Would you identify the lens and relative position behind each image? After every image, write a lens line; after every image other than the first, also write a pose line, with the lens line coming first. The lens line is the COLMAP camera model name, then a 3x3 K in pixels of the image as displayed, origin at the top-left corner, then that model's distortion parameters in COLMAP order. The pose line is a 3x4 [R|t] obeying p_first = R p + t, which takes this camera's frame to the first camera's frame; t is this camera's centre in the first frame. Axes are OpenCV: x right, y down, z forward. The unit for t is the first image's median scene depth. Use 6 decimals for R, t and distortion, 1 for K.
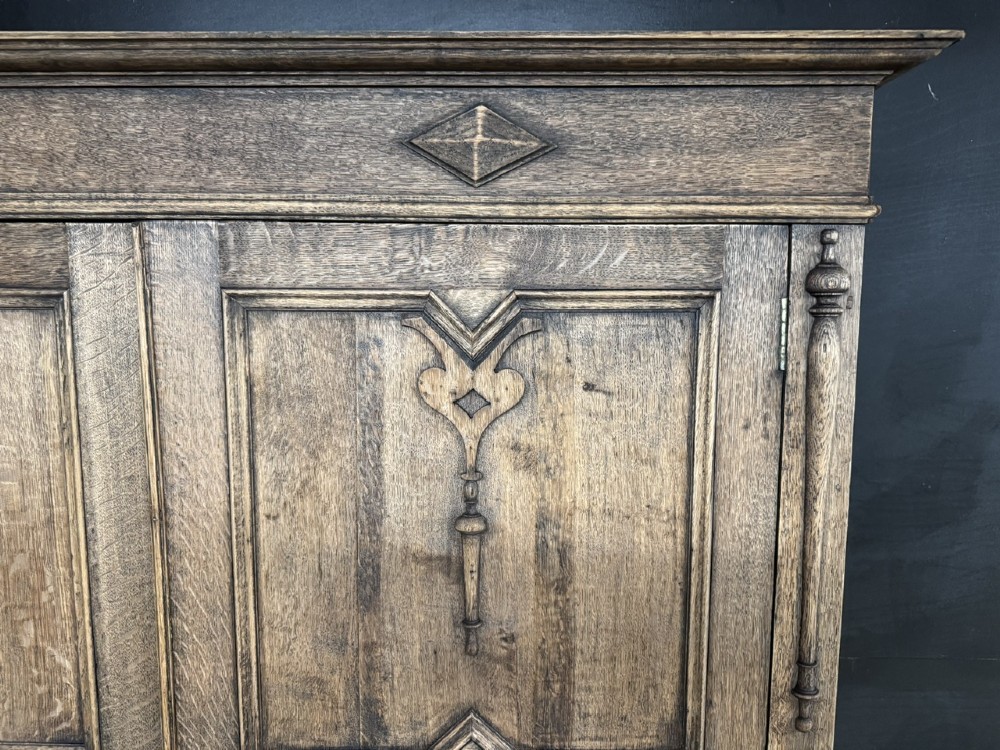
lens RADIAL K [[694.1, 0, 500.0], [0, 694.1, 375.0], [0, 0, 1]] dist [0.073617, -0.108221]
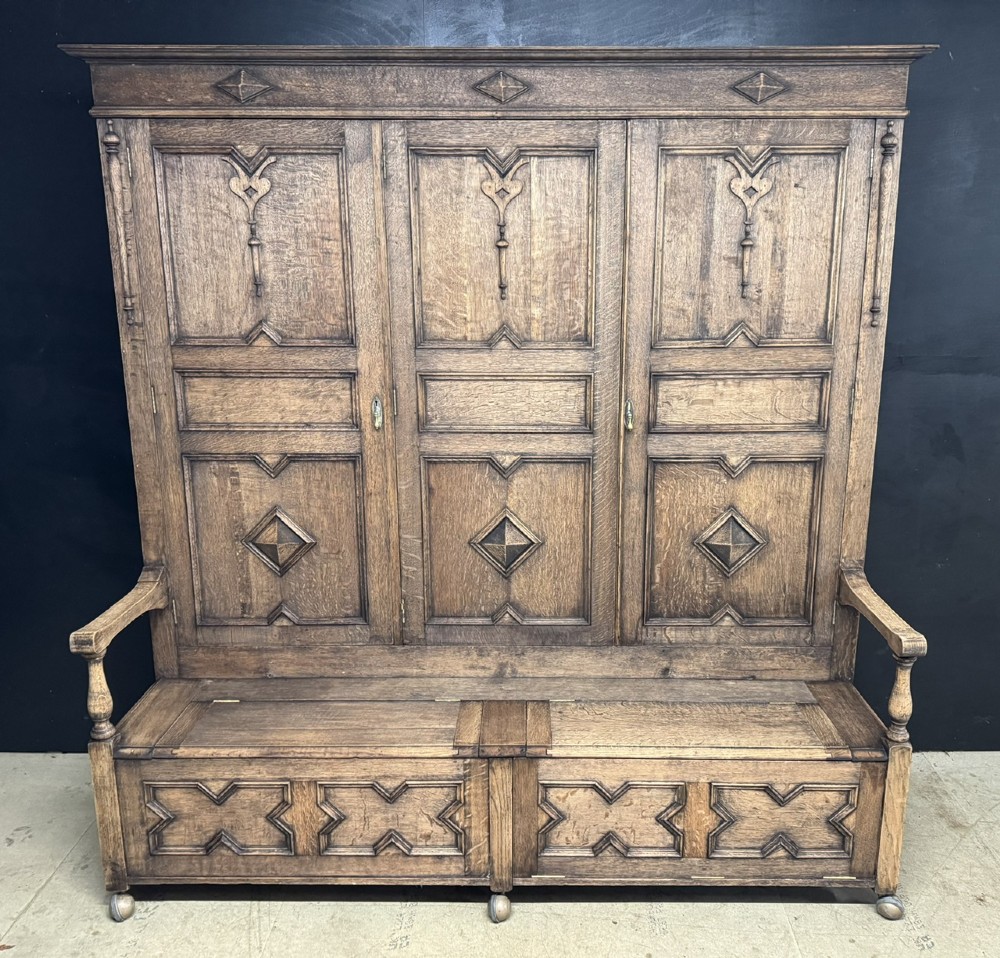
lens RADIAL K [[893.2, 0, 527.4], [0, 893.2, 491.3], [0, 0, 1]] dist [0.111349, -0.204895]
pose [[0.999954, -0.008157, 0.004984, -0.889111], [0.007514, 0.993031, 0.117611, 0.736493], [-0.005909, -0.117569, 0.993047, -2.444976]]
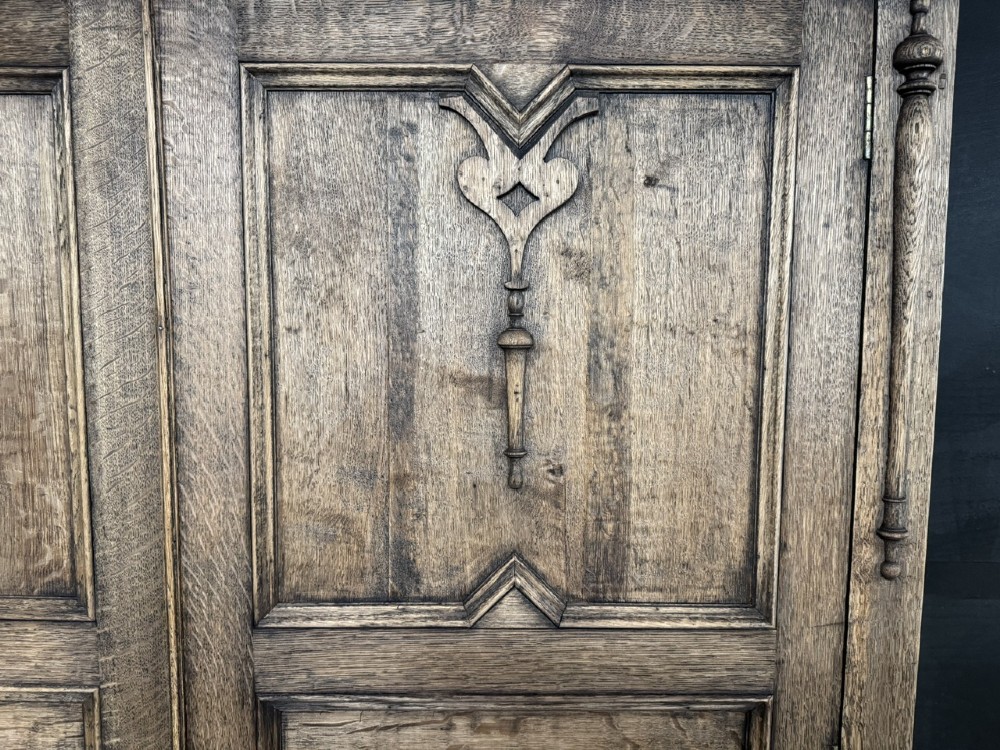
lens RADIAL K [[694.1, 0, 500.0], [0, 694.1, 375.0], [0, 0, 1]] dist [0.073617, -0.108221]
pose [[0.999992, 0.003379, 0.002363, -0.064838], [-0.003314, 0.999630, -0.027014, 0.288557], [-0.002453, 0.027006, 0.999632, 0.114327]]
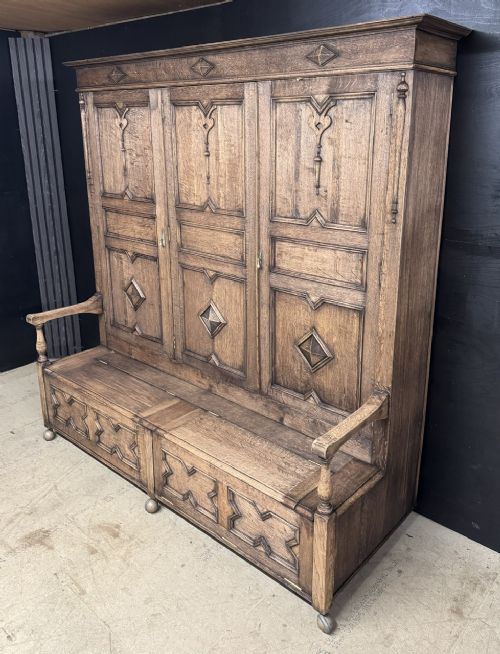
lens RADIAL K [[532.6, 0, 267.2], [0, 532.6, 279.8], [0, 0, 1]] dist [0.132851, -0.270906]
pose [[0.771297, 0.167142, -0.614138, 1.713030], [-0.075459, 0.982111, 0.172520, 0.386841], [0.631987, -0.086722, 0.770112, -1.563538]]
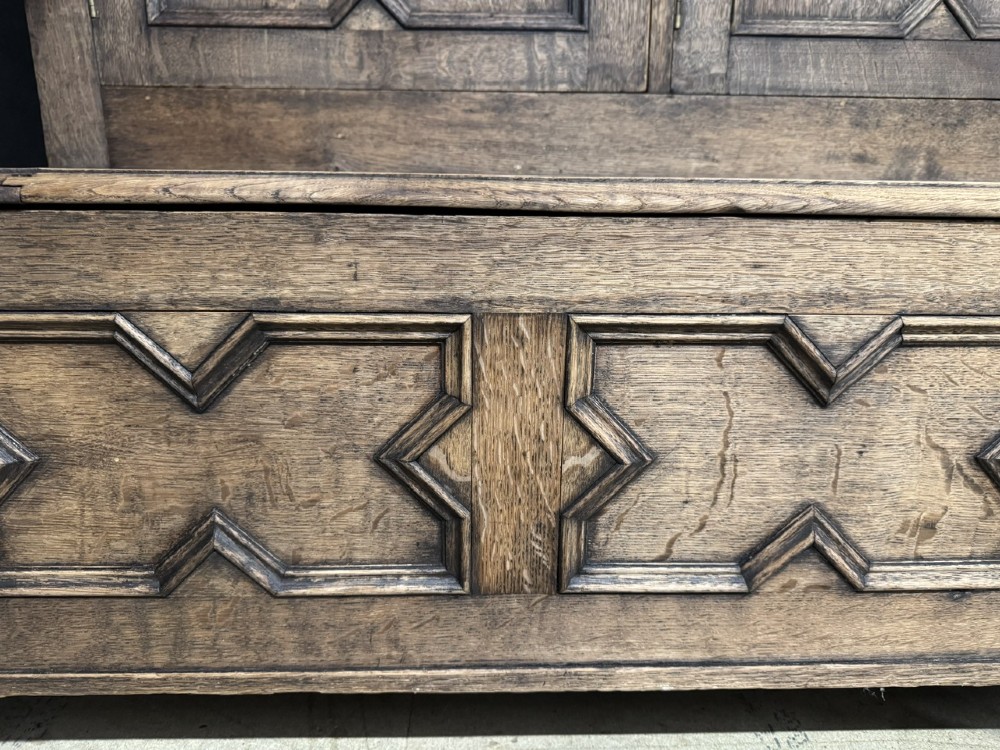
lens RADIAL K [[712.8, 0, 502.9], [0, 712.8, 375.3], [0, 0, 1]] dist [0.037797, -0.063398]
pose [[0.999199, -0.010133, 0.038720, -1.728540], [0.003986, 0.987804, 0.155653, 2.097597], [-0.039825, -0.155373, 0.987053, -0.014761]]
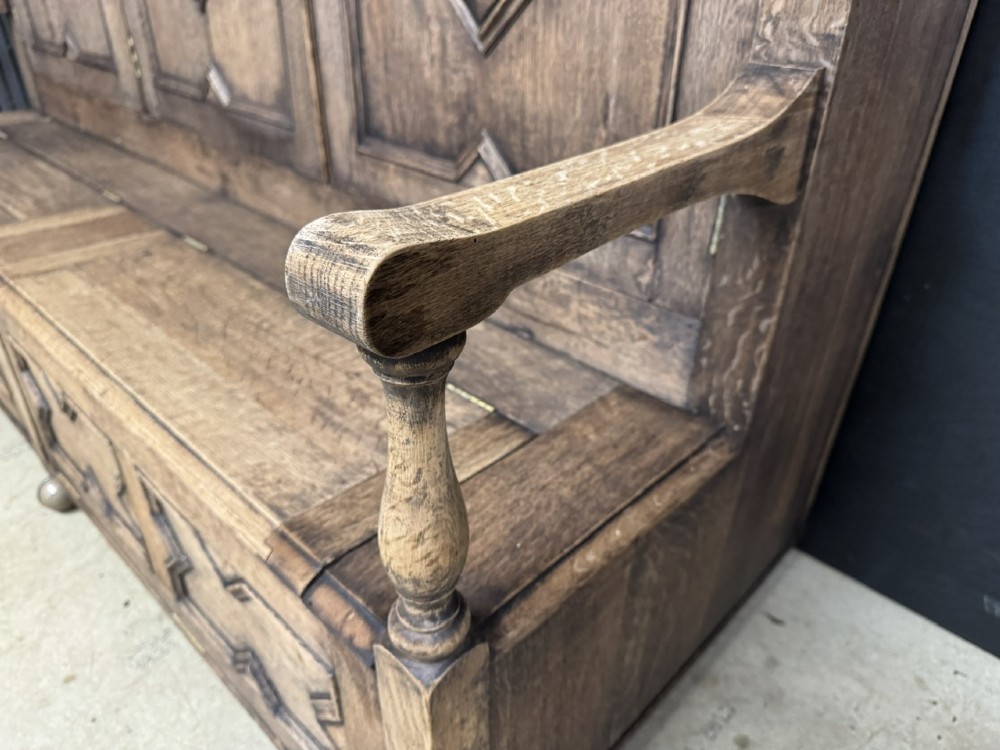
lens RADIAL K [[712.8, 0, 502.9], [0, 712.8, 375.3], [0, 0, 1]] dist [0.037797, -0.063398]
pose [[0.736855, 0.364029, -0.569673, 0.790349], [-0.095223, 0.890134, 0.445639, 1.472624], [0.669311, -0.274125, 0.690564, 0.292772]]
